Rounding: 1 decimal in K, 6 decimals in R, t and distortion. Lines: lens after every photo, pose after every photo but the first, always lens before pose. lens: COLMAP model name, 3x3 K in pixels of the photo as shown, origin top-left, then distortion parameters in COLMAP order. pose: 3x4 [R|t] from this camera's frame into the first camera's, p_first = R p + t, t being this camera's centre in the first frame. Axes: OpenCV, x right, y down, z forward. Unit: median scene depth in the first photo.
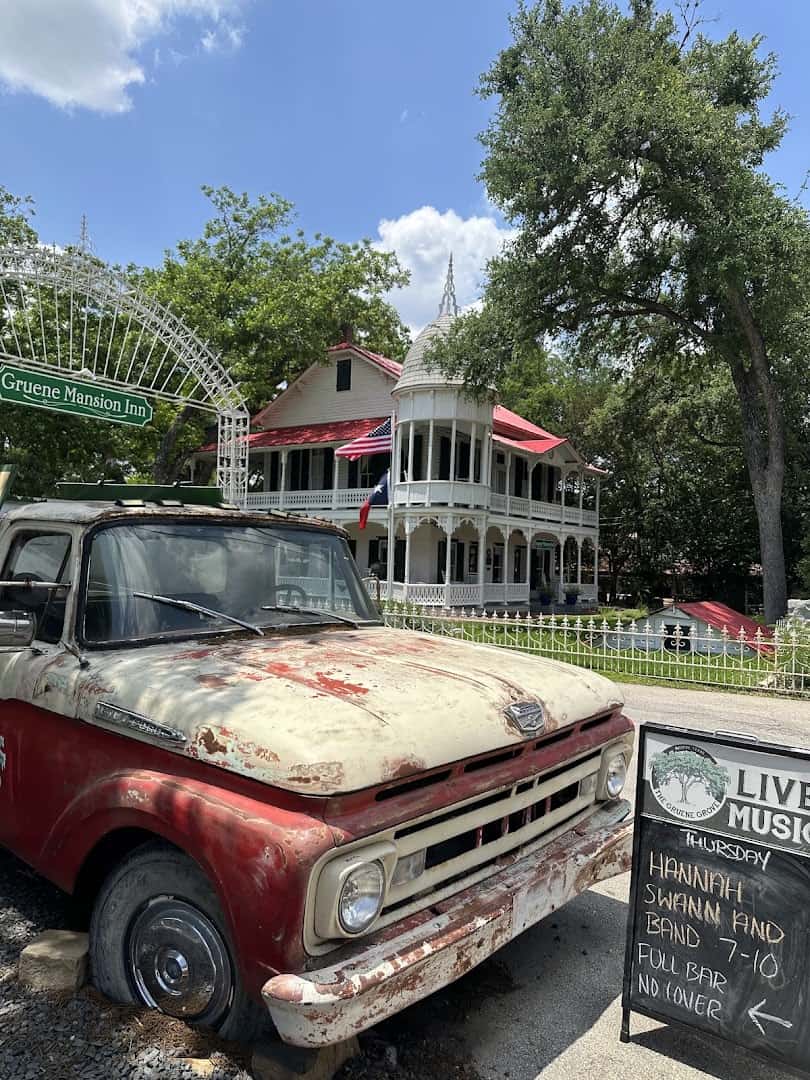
lens RADIAL K [[808.0, 0, 404.0], [0, 808.0, 541.5], [0, 0, 1]] dist [0.003386, 0.000279]
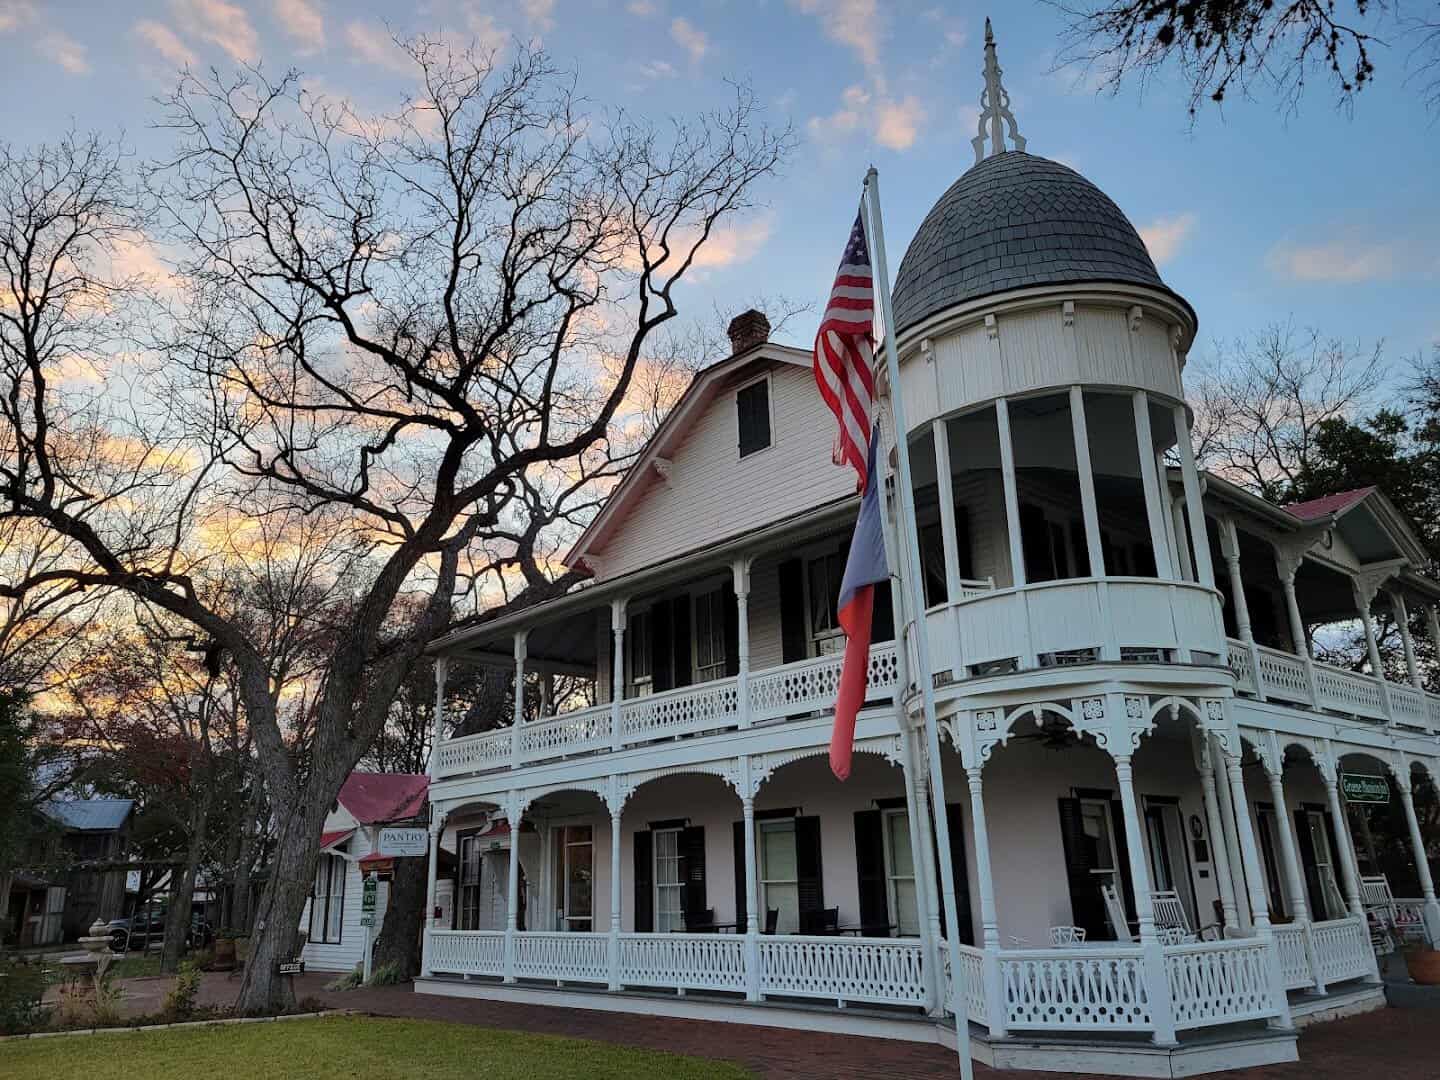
lens RADIAL K [[1077.4, 0, 720.9], [0, 1077.4, 537.4], [0, 0, 1]] dist [0.003386, 0.000279]
pose [[0.982310, -0.115049, -0.147755, -0.017870], [0.069342, 0.956403, -0.283698, 0.014647], [0.173953, 0.268433, 0.947462, 0.558925]]
